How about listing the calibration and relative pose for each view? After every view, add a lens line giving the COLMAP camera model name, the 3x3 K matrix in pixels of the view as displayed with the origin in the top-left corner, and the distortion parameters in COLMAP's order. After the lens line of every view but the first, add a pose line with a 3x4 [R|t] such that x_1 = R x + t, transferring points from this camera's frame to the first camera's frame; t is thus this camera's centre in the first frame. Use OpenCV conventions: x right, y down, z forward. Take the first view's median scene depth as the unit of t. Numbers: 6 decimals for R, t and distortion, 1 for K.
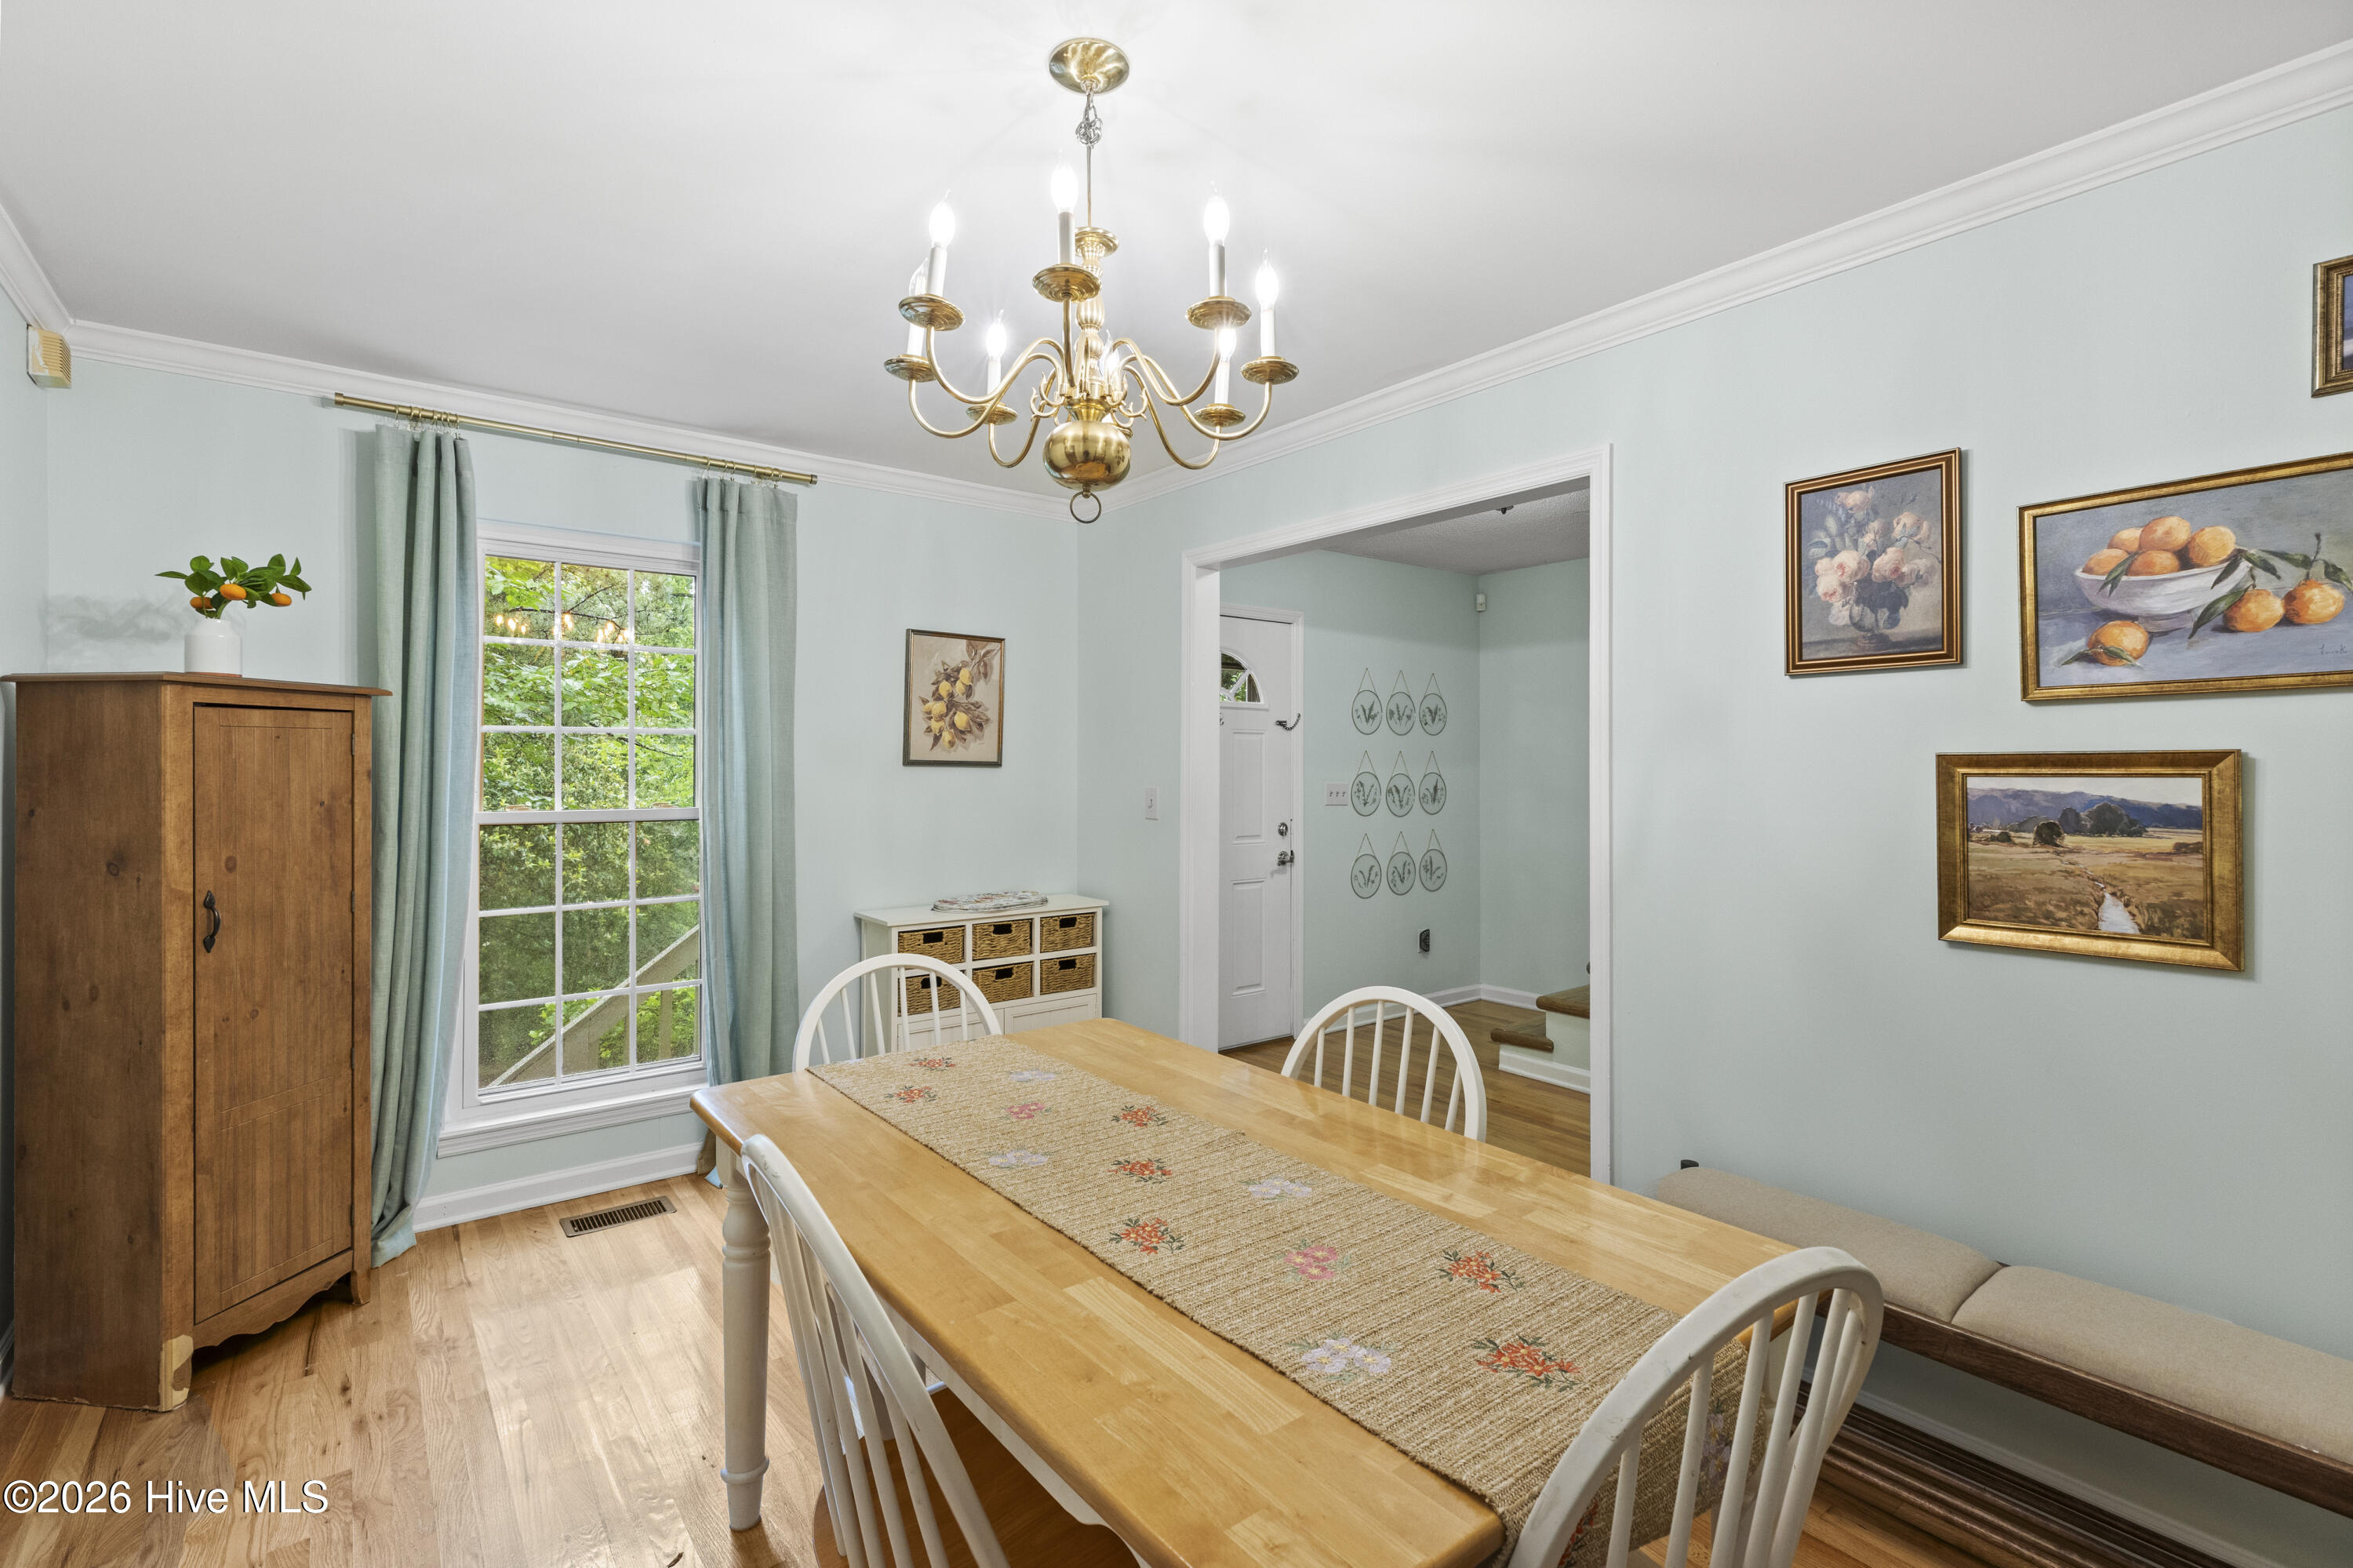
lens RADIAL K [[1076.3, 0, 1178.3], [0, 1076.3, 775.7], [0, 0, 1]] dist [0.005416, 0.000124]
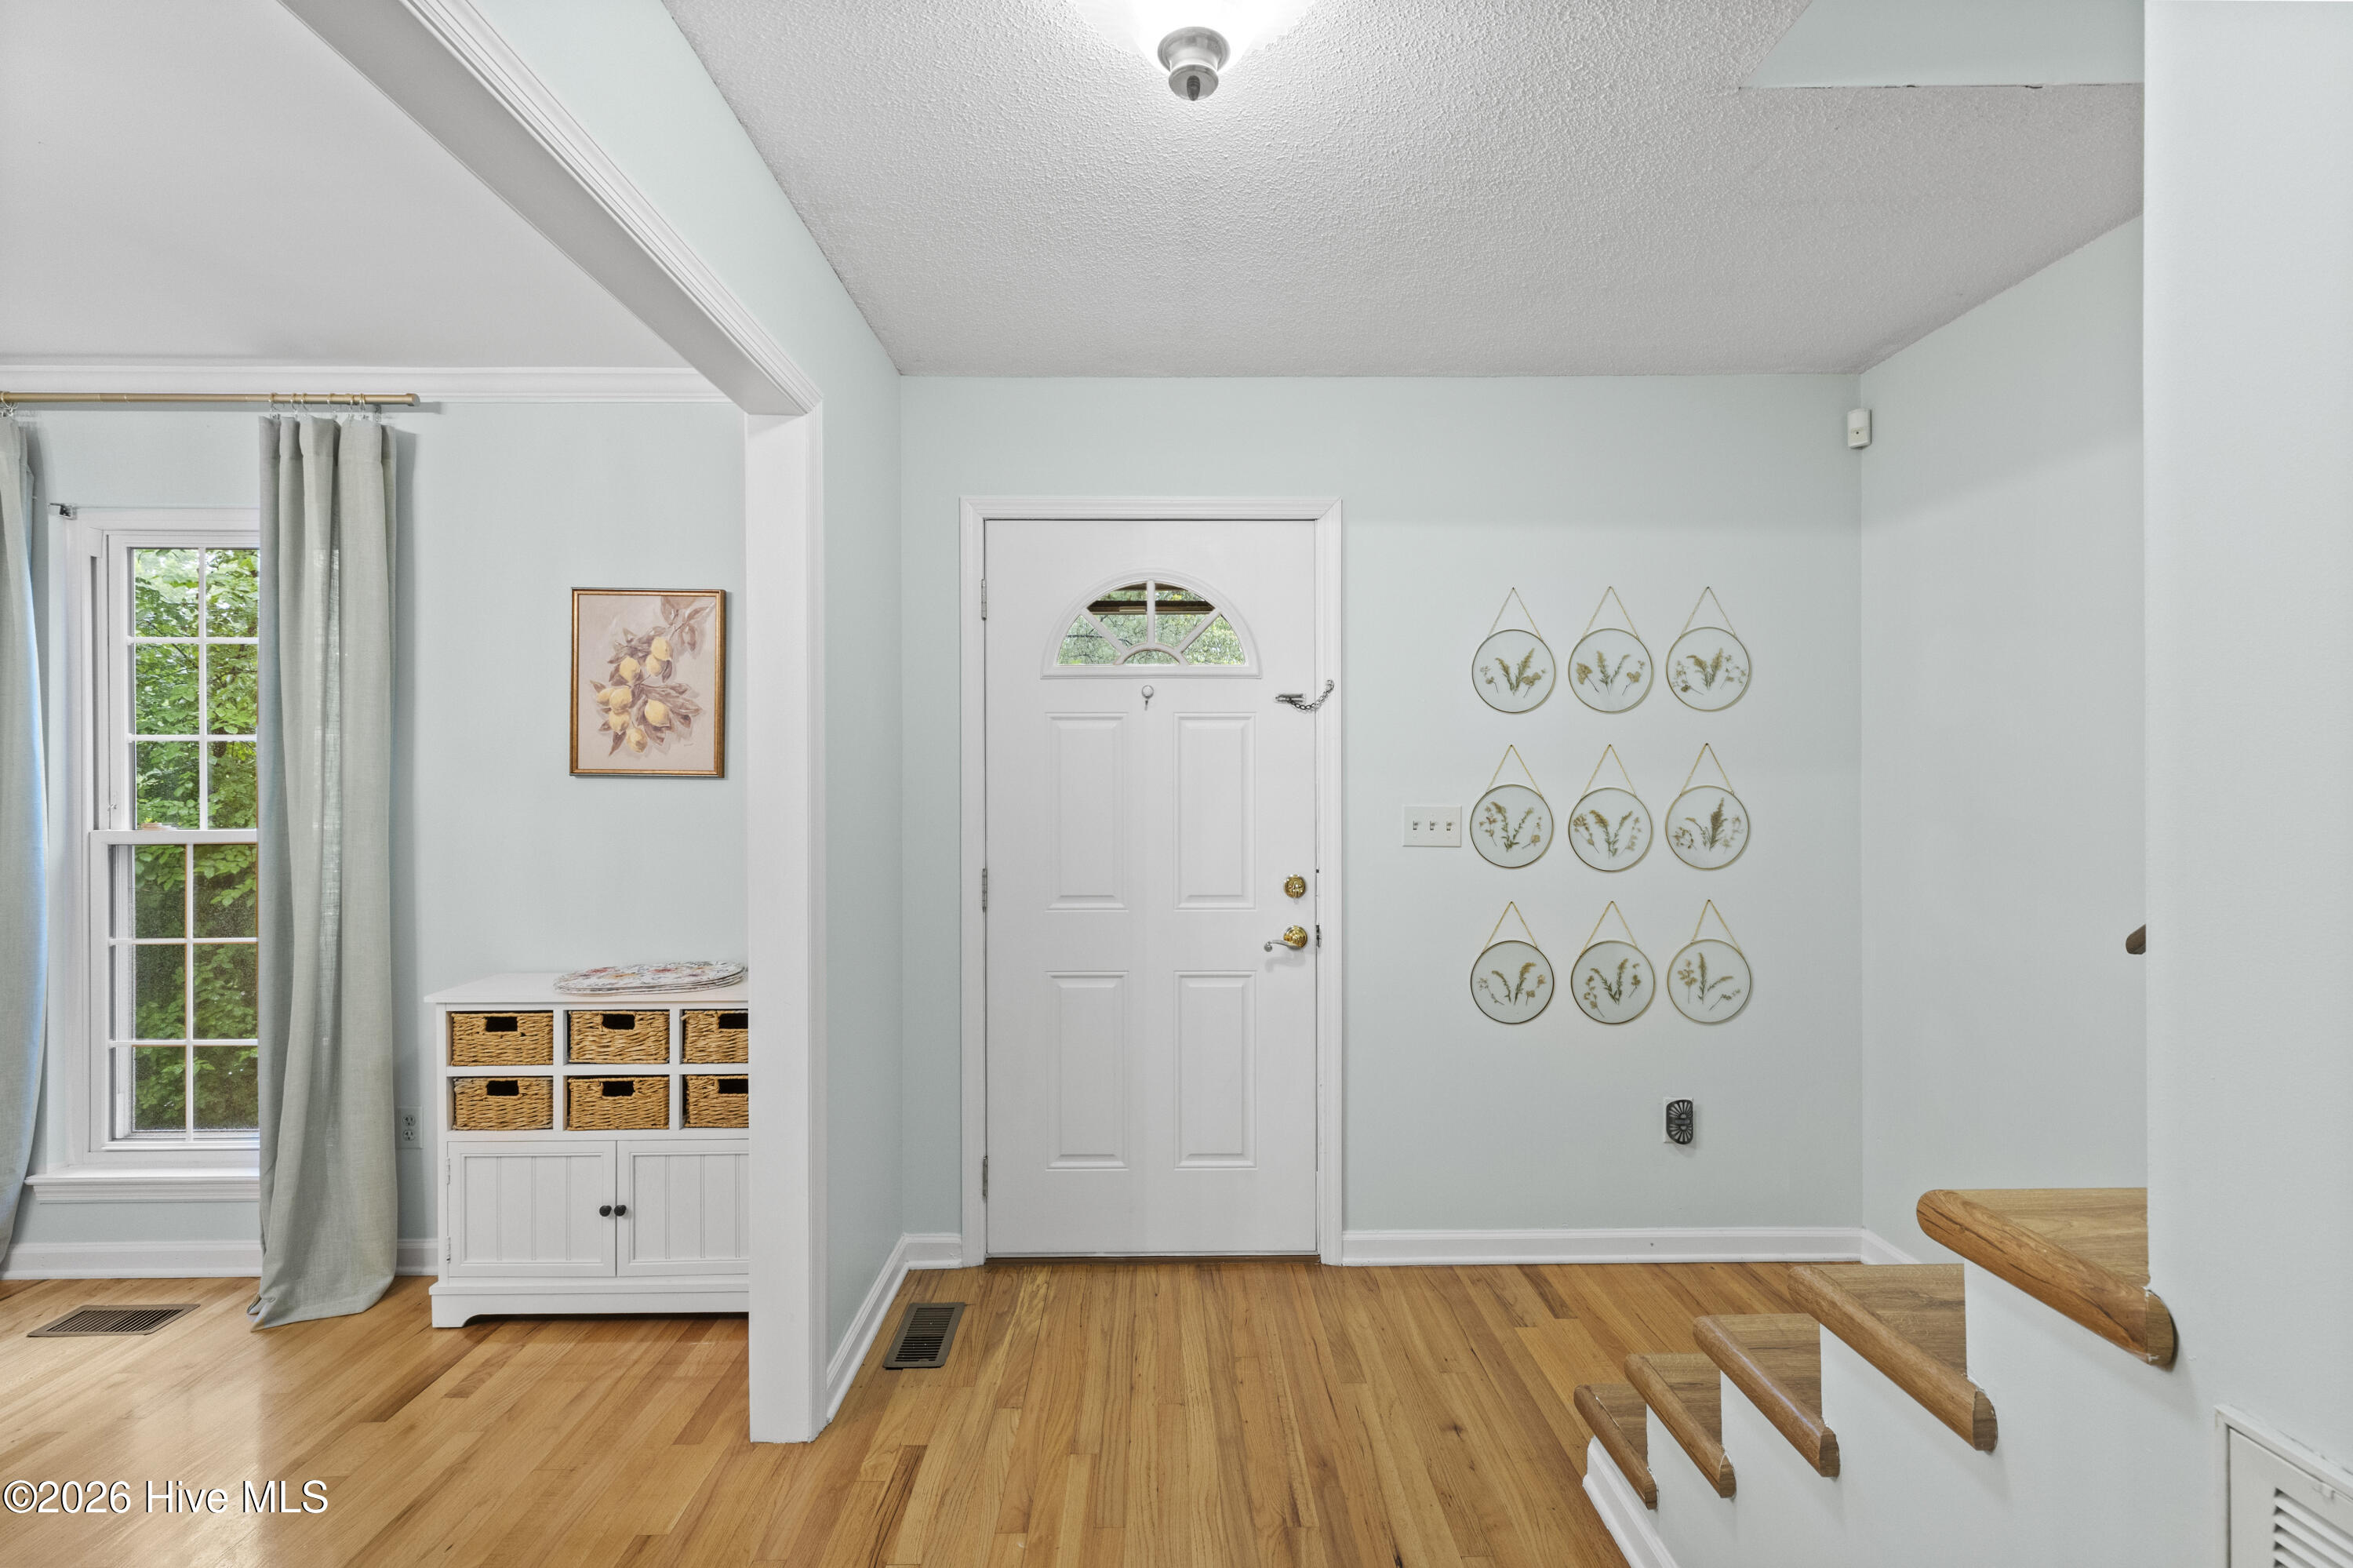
lens RADIAL K [[1076.3, 0, 1173.7], [0, 1076.3, 789.0], [0, 0, 1]] dist [0.005416, 0.000124]
pose [[0.791480, 0.003179, -0.611186, 0.495832], [-0.000988, 0.999992, 0.003923, -0.004429], [0.611194, -0.002501, 0.791477, 0.652827]]
